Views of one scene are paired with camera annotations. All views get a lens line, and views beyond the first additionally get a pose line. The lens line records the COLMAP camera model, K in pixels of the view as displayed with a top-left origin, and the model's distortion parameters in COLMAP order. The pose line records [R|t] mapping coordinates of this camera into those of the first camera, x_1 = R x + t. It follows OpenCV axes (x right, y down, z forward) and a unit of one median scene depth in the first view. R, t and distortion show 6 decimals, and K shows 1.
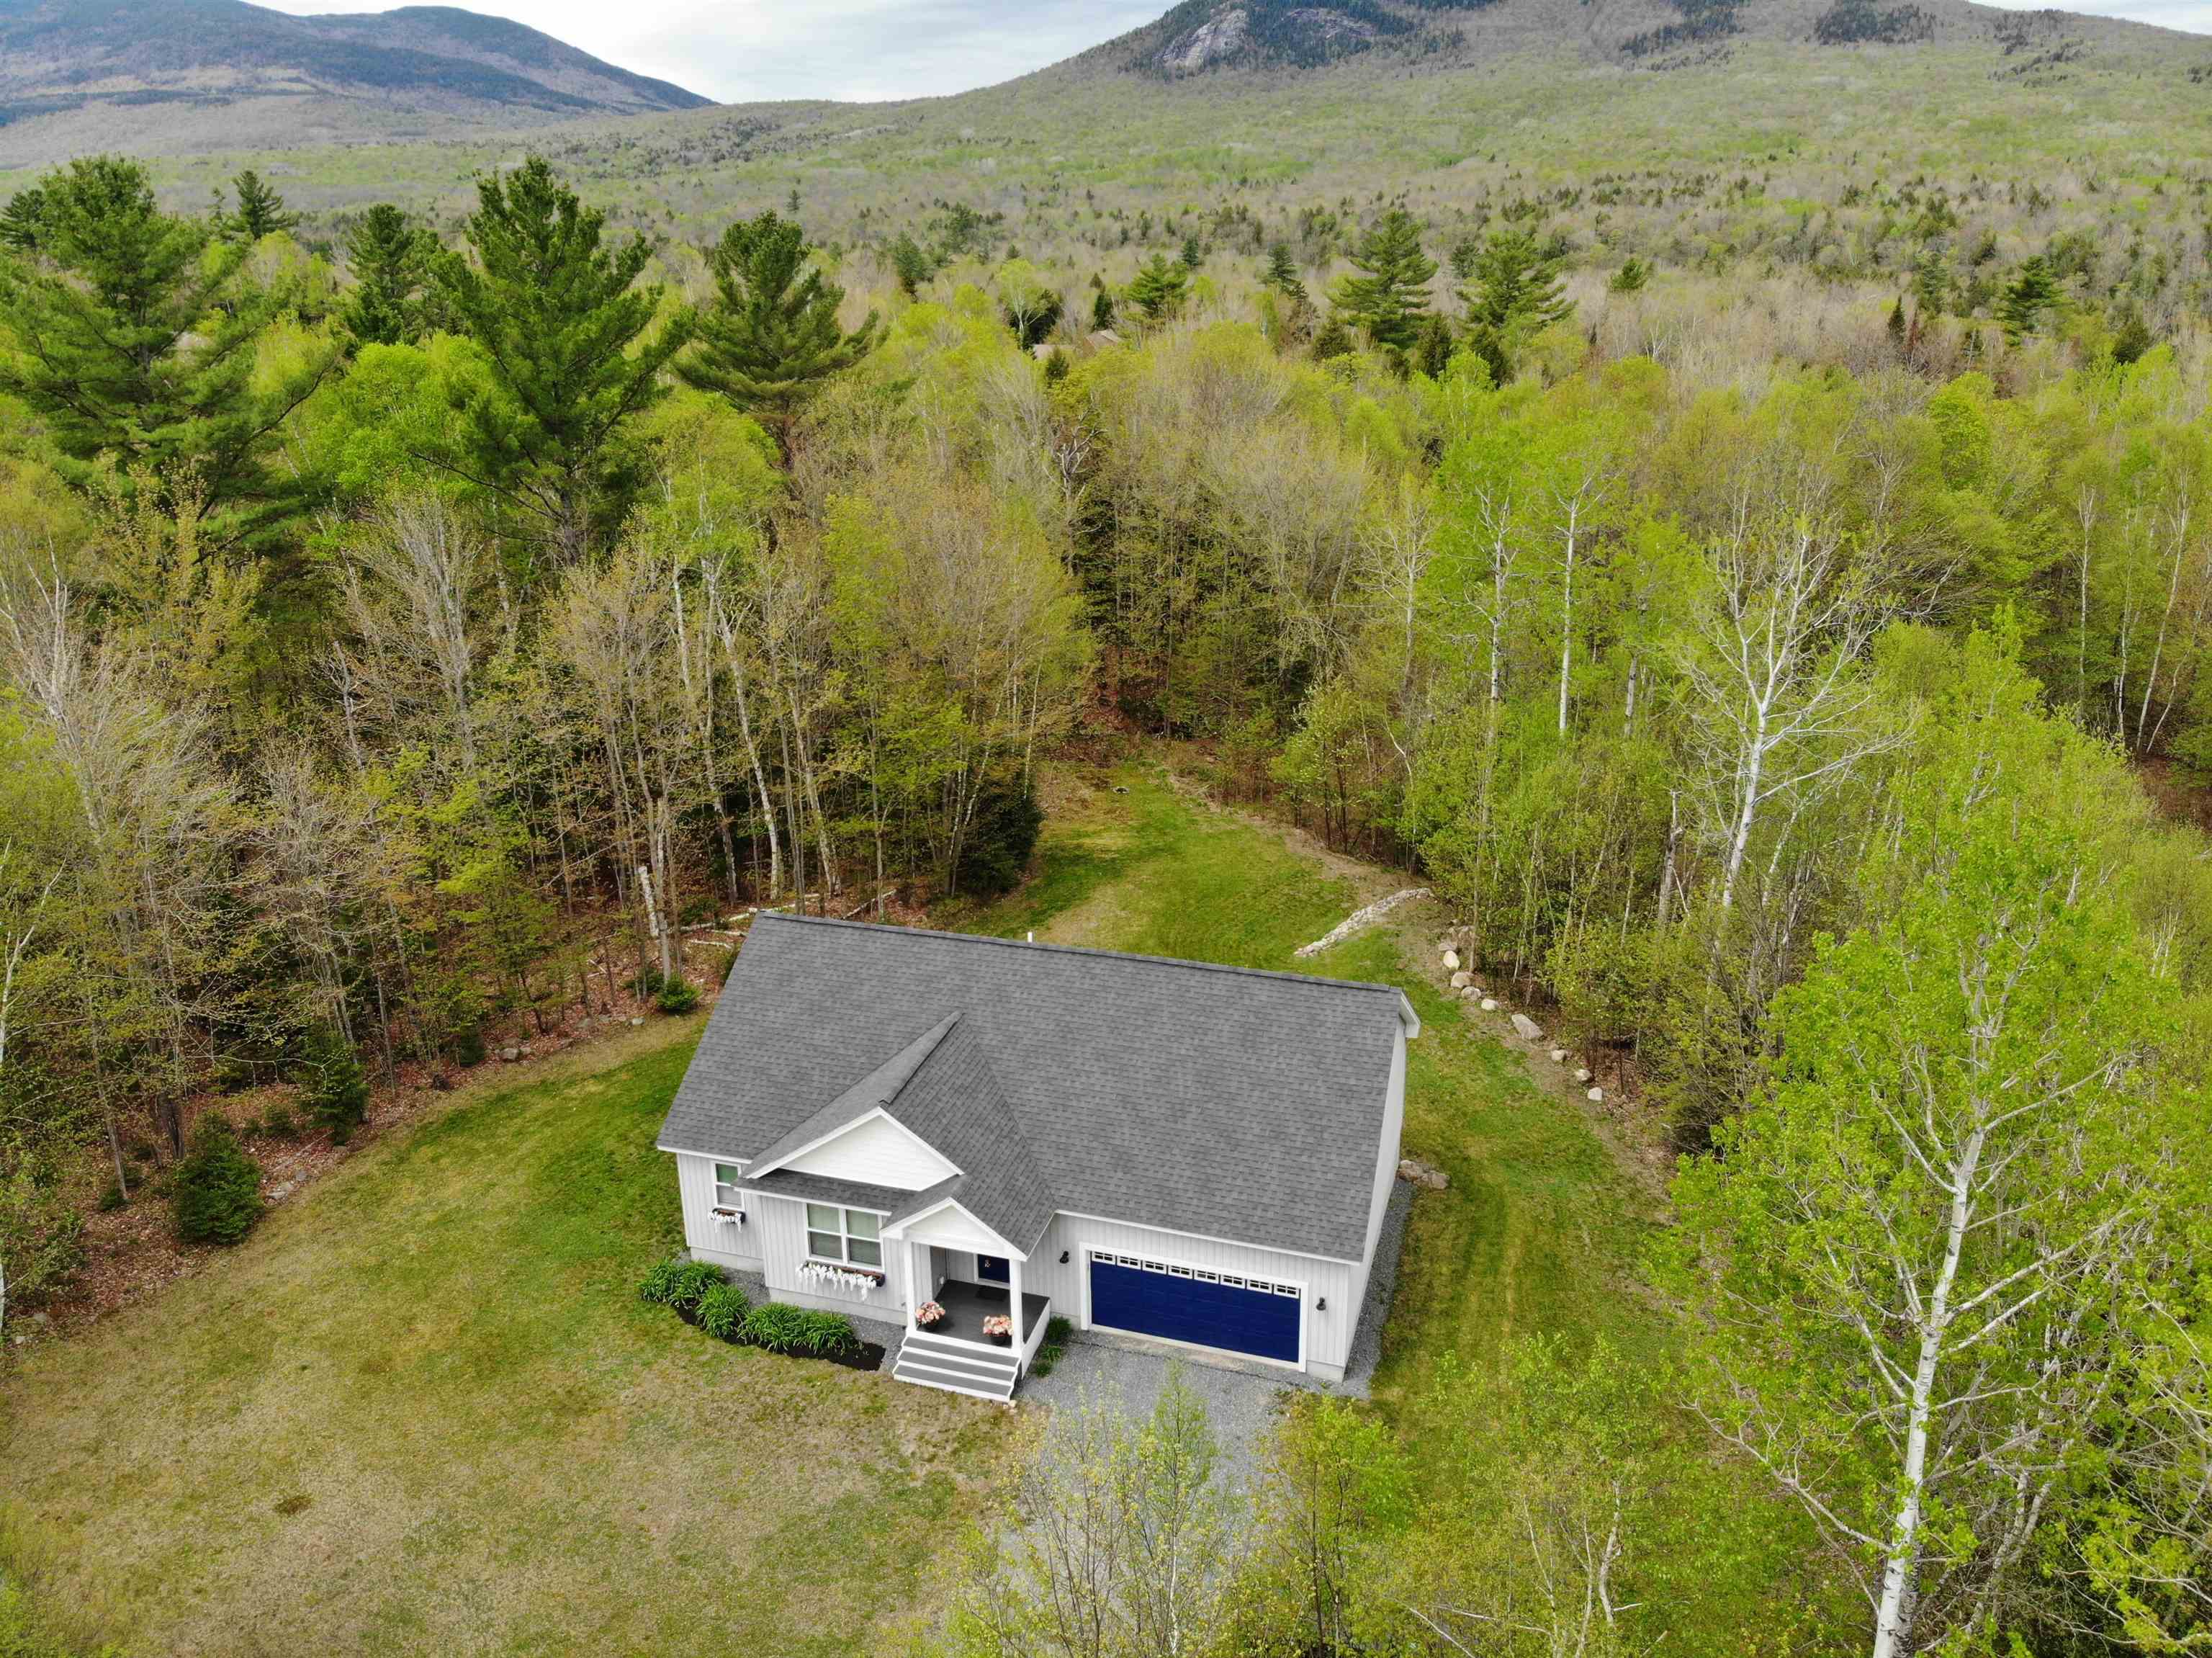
lens RADIAL K [[1599.4, 0, 1106.0], [0, 1599.4, 829.0], [0, 0, 1]] dist [0.042203, -0.151355]
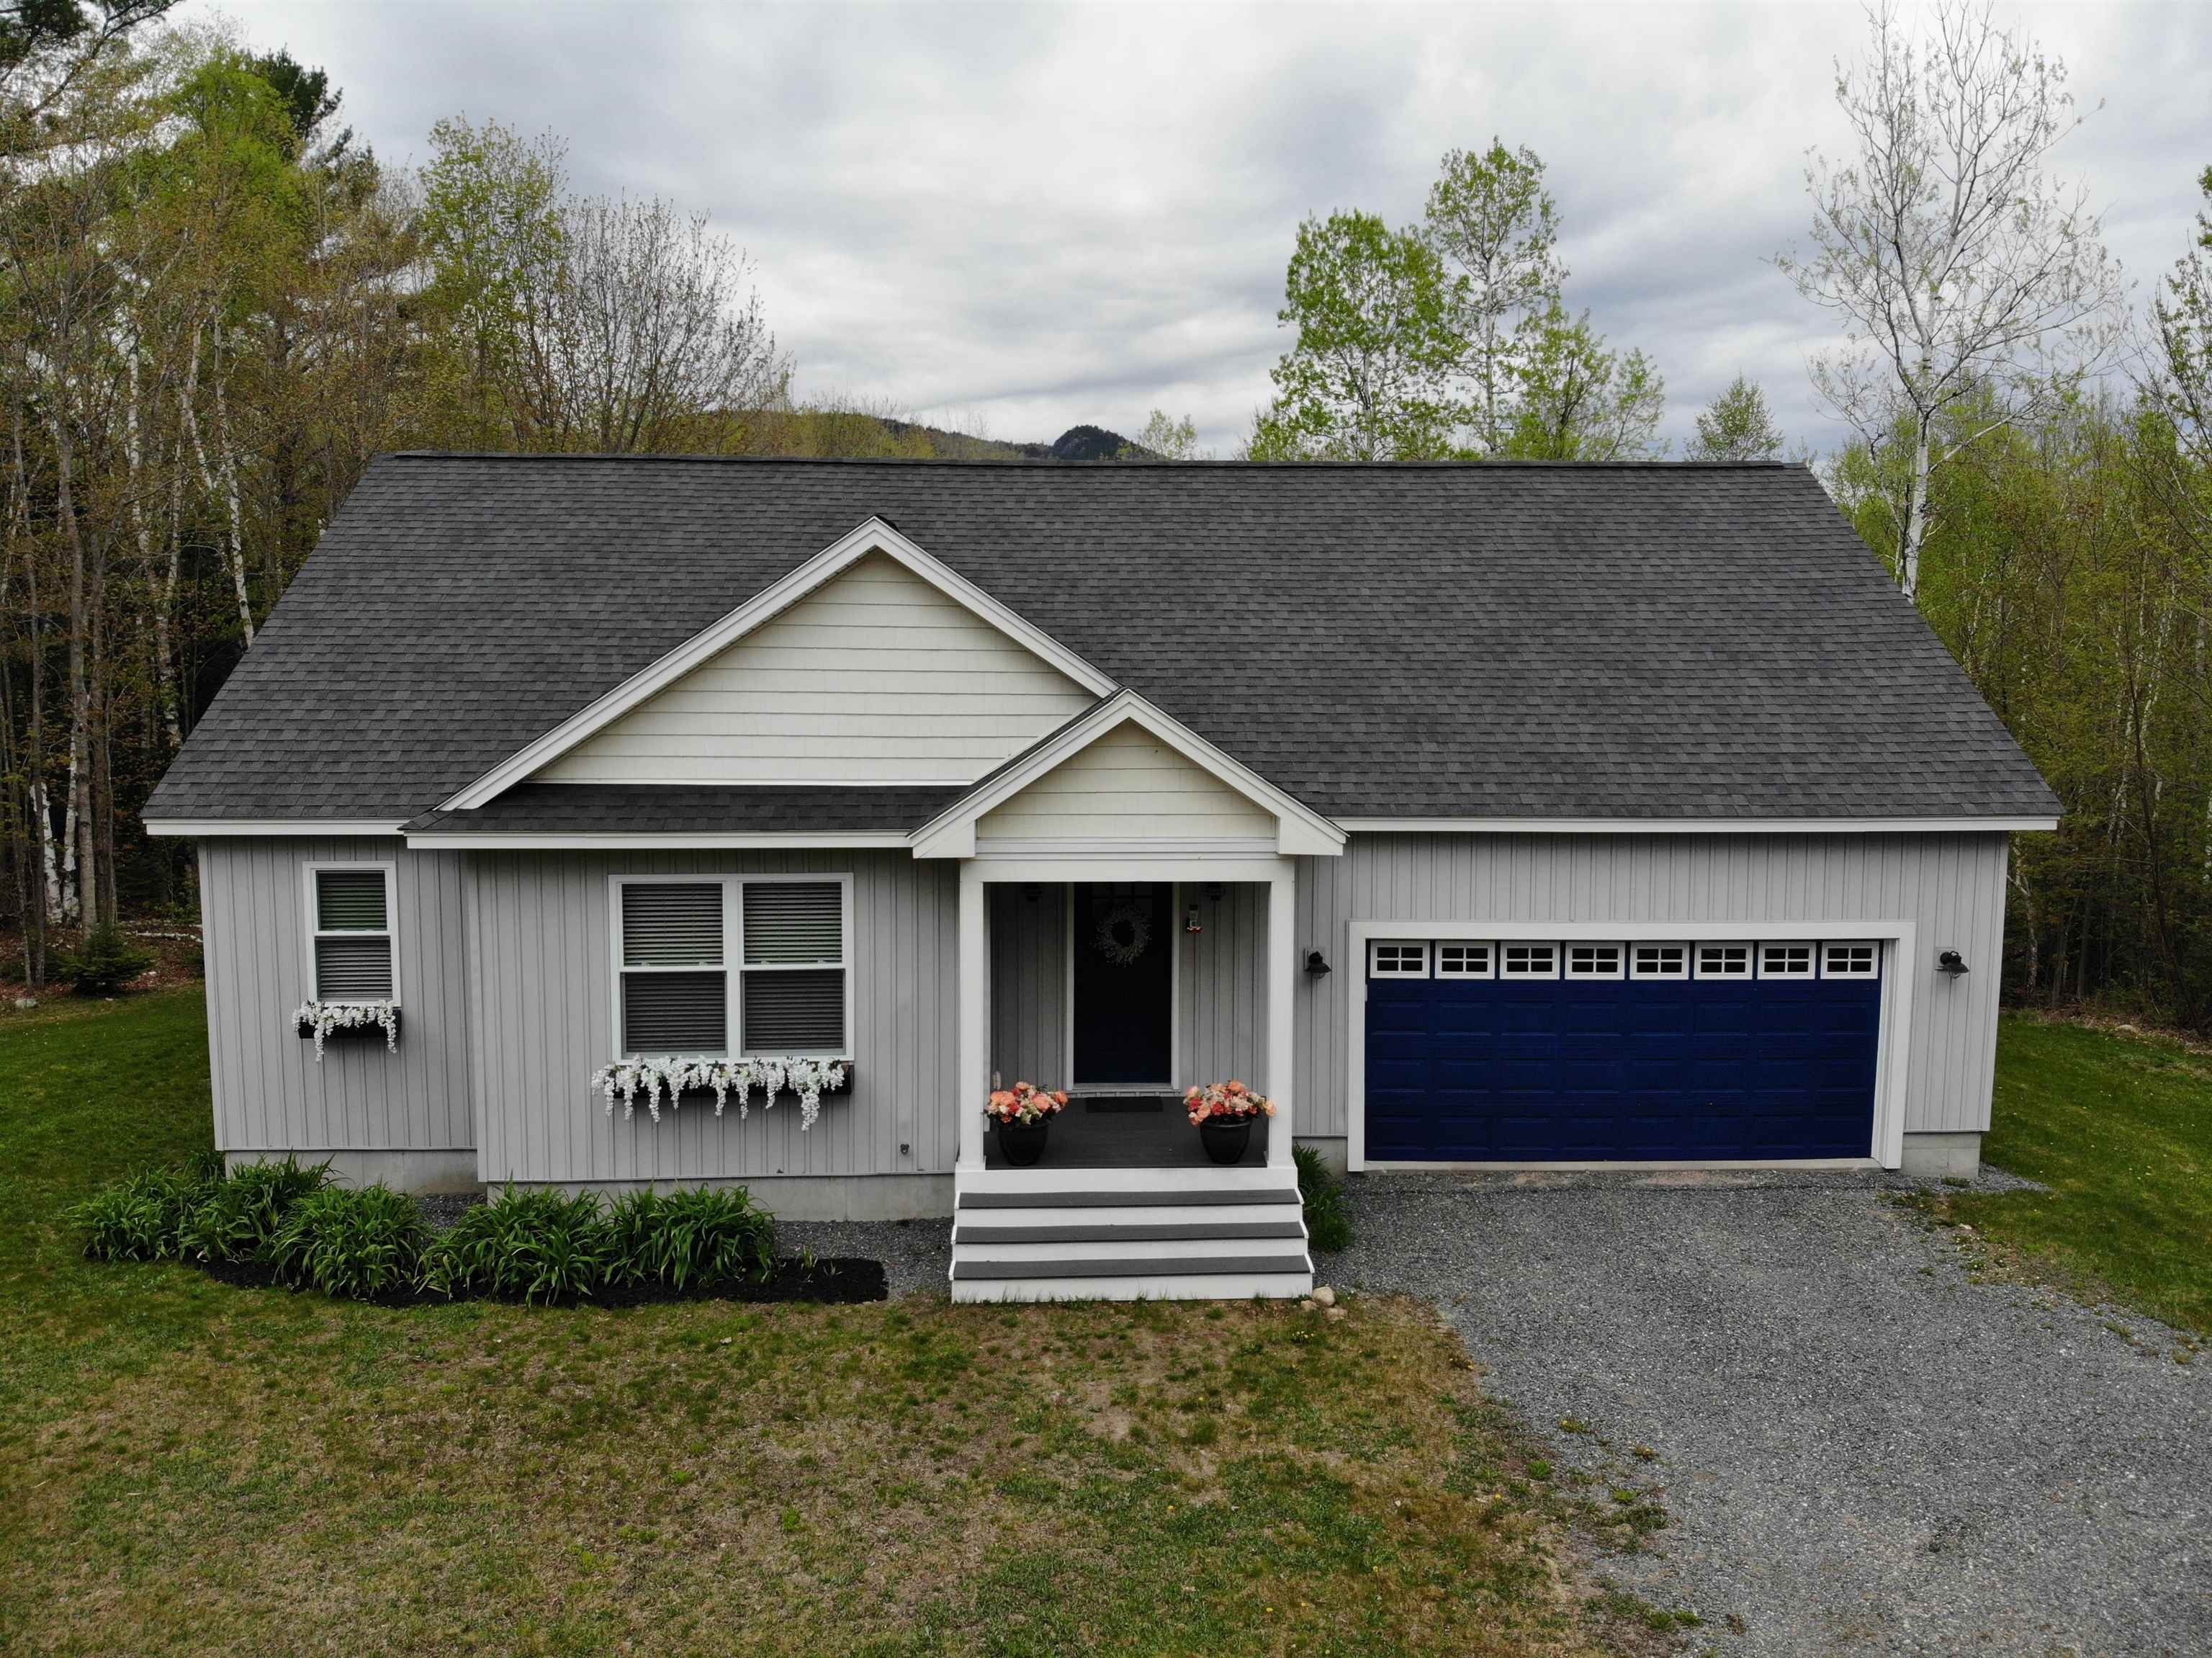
lens RADIAL K [[1602.9, 0, 1106.0], [0, 1602.9, 829.0], [0, 0, 1]] dist [0.034261, -0.136259]
pose [[0.939679, -0.013525, 0.341791, -0.139448], [0.102940, 0.964078, -0.244861, 0.214859], [-0.326202, 0.265275, 0.907316, 0.422509]]
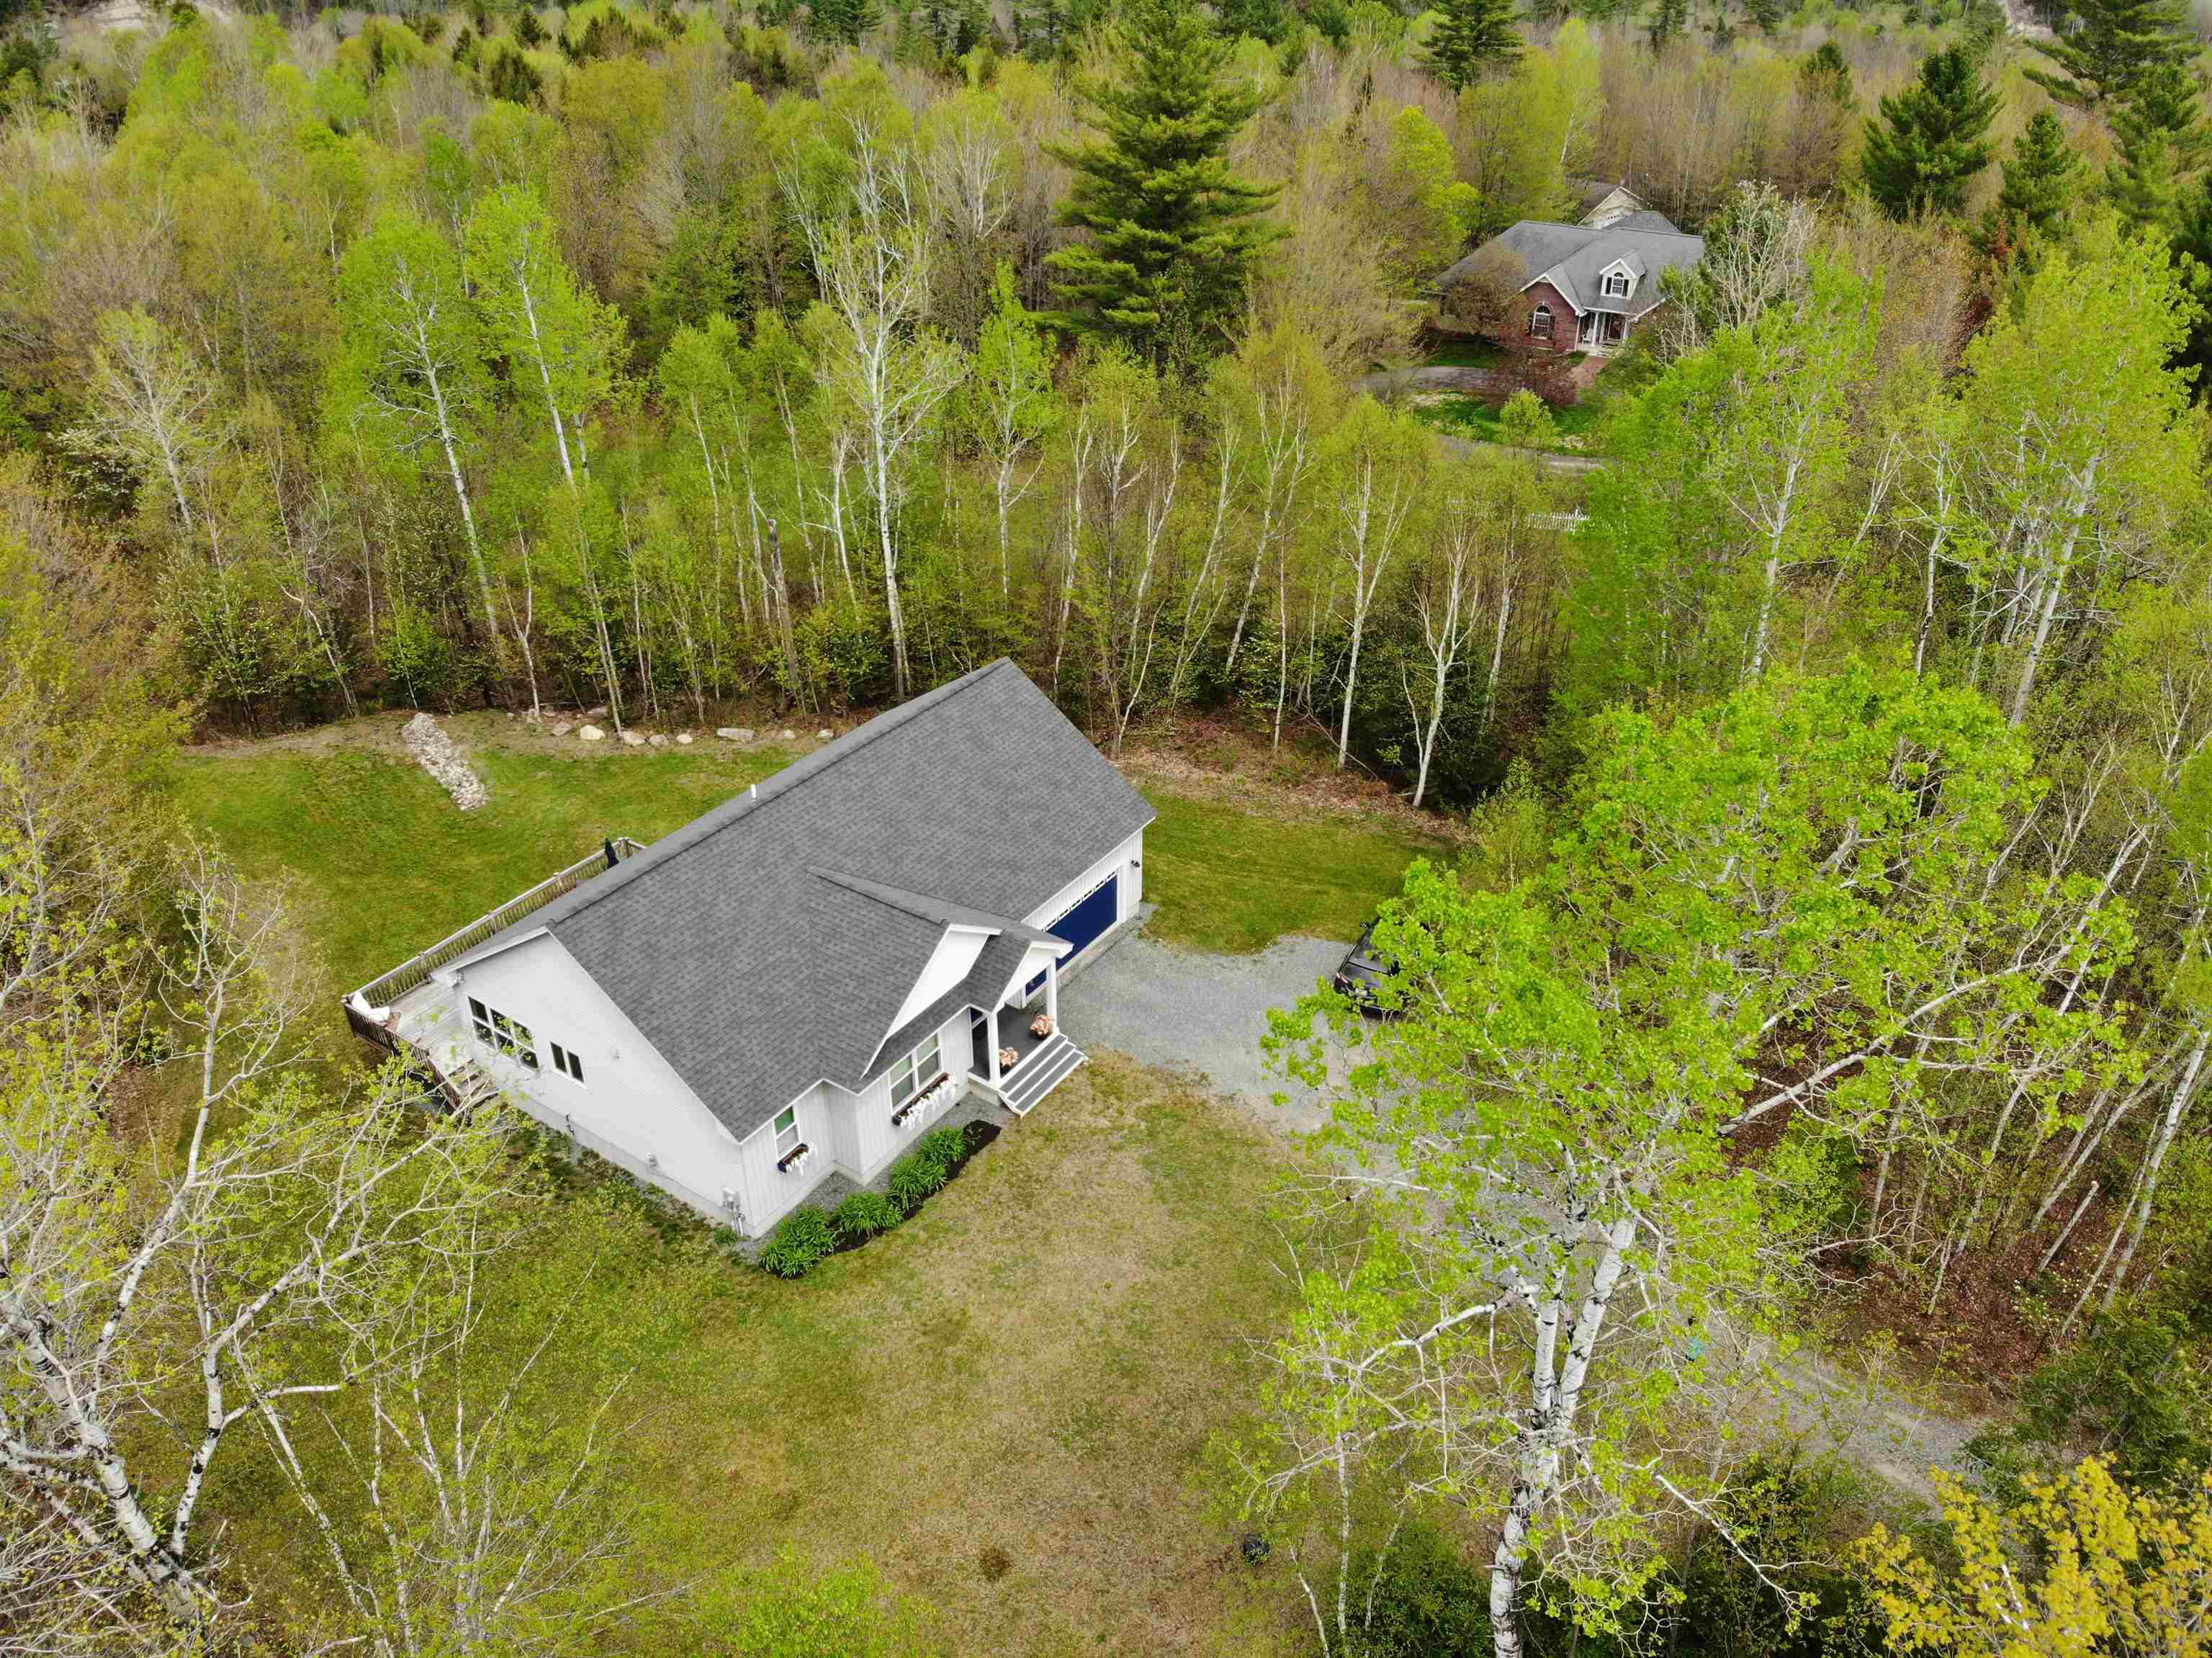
lens RADIAL K [[1602.9, 0, 1106.0], [0, 1602.9, 829.0], [0, 0, 1]] dist [0.034261, -0.136259]
pose [[0.296373, -0.490167, 0.819695, -0.618181], [0.343029, 0.855617, 0.387621, -0.168592], [-0.891344, 0.166299, 0.421723, 0.274168]]
